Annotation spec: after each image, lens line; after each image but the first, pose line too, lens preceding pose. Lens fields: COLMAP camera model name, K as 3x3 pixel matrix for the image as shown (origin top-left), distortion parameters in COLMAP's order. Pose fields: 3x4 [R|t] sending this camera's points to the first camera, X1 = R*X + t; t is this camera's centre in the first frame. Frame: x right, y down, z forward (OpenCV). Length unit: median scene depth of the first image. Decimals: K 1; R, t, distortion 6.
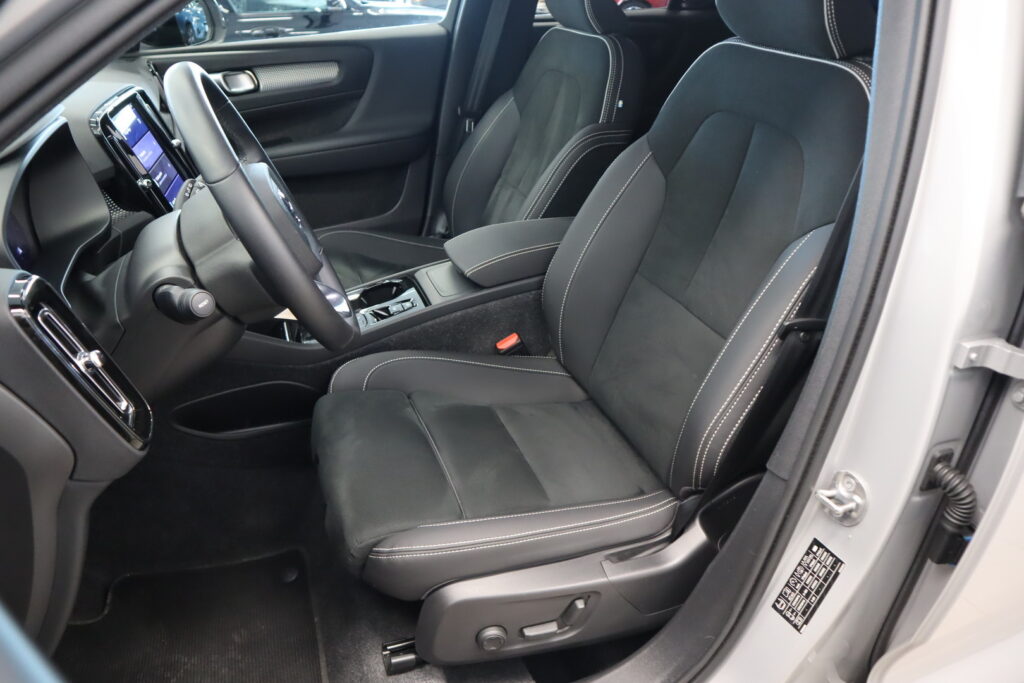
lens RADIAL K [[717.7, 0, 529.3], [0, 717.7, 336.3], [0, 0, 1]] dist [-0.113889, 0.113771]
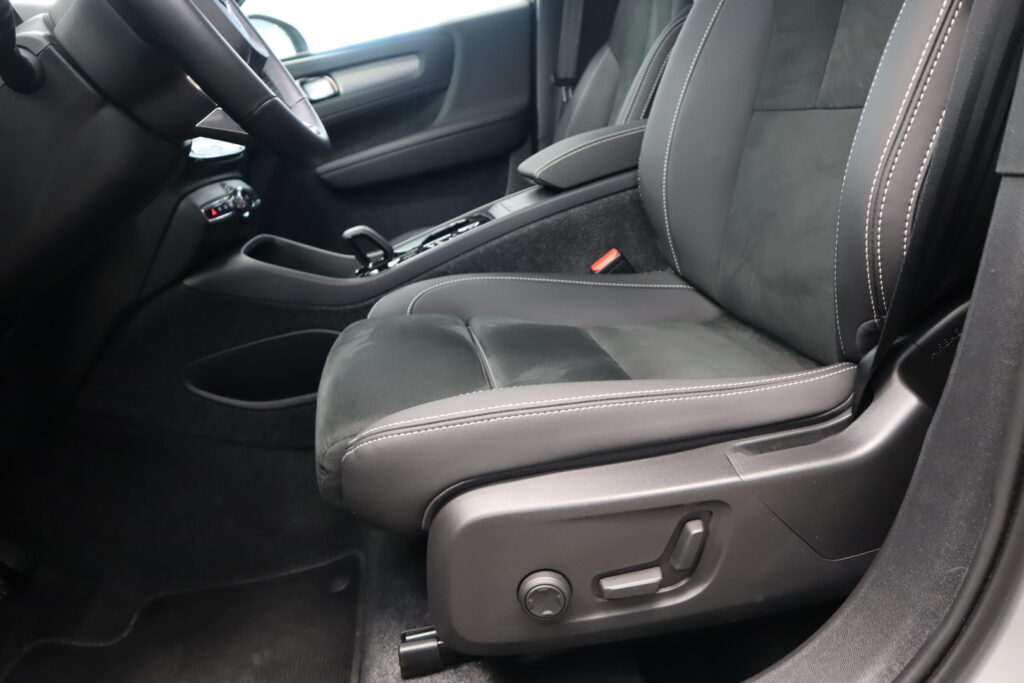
lens RADIAL K [[717.7, 0, 529.3], [0, 717.7, 336.3], [0, 0, 1]] dist [-0.113889, 0.113771]
pose [[0.956556, -0.140270, -0.255587, 0.080791], [0.093970, 0.978205, -0.185161, 0.233896], [0.275989, 0.153100, 0.948889, 0.294888]]
